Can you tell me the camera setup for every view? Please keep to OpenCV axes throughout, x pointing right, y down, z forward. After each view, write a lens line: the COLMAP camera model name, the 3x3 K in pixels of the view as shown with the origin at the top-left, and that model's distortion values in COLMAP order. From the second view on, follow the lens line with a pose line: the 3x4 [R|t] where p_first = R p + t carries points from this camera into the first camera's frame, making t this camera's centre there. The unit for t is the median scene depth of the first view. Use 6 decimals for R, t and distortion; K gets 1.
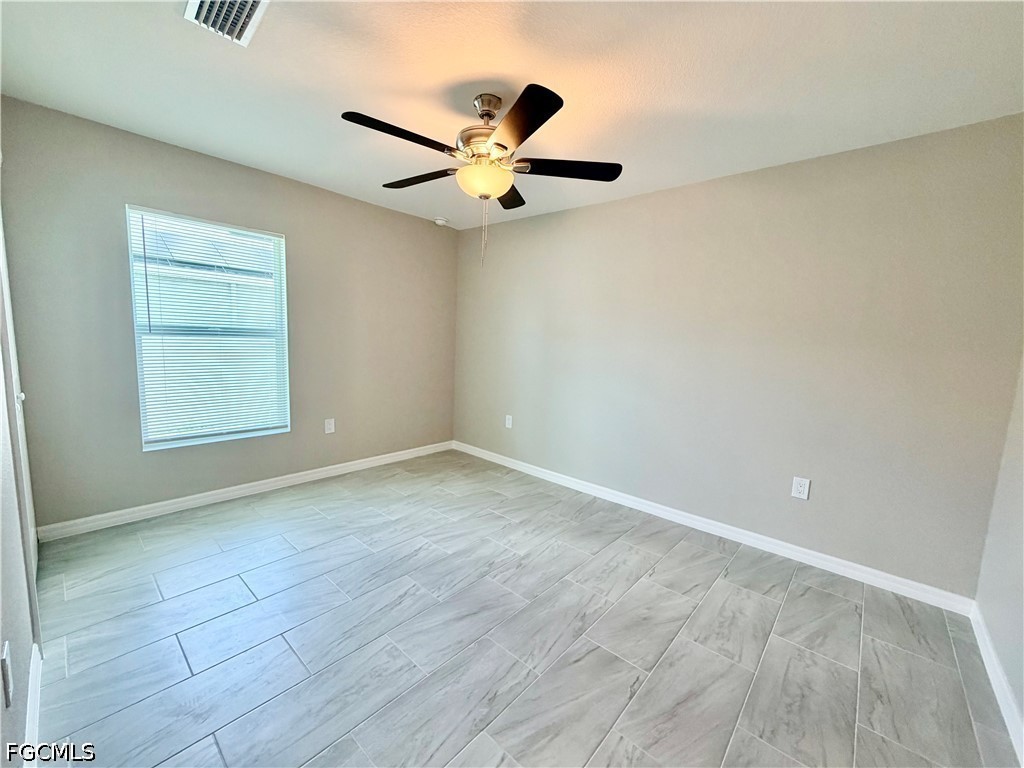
lens RADIAL K [[411.1, 0, 510.2], [0, 411.1, 385.8], [0, 0, 1]] dist [-0.001252, 0.000053]
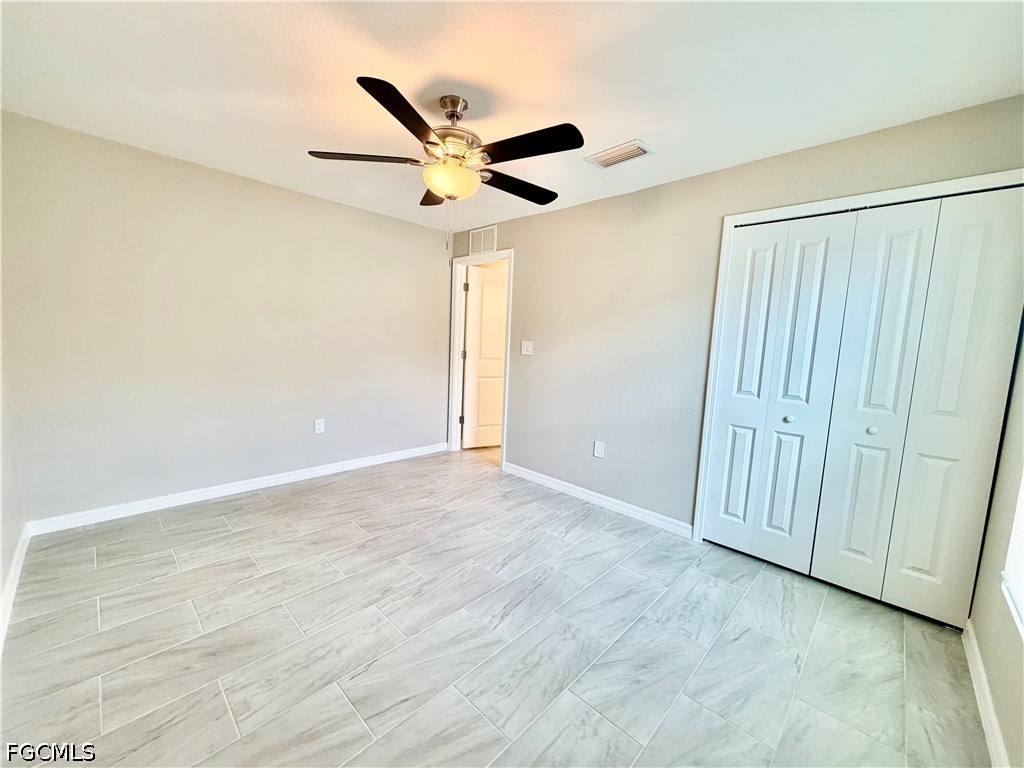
lens RADIAL K [[411.1, 0, 510.2], [0, 411.1, 385.8], [0, 0, 1]] dist [-0.001252, 0.000053]
pose [[-0.995622, -0.089495, 0.026969, -0.241586], [-0.080546, 0.967860, 0.238241, -0.238397], [-0.047423, 0.235026, -0.970831, 1.849624]]
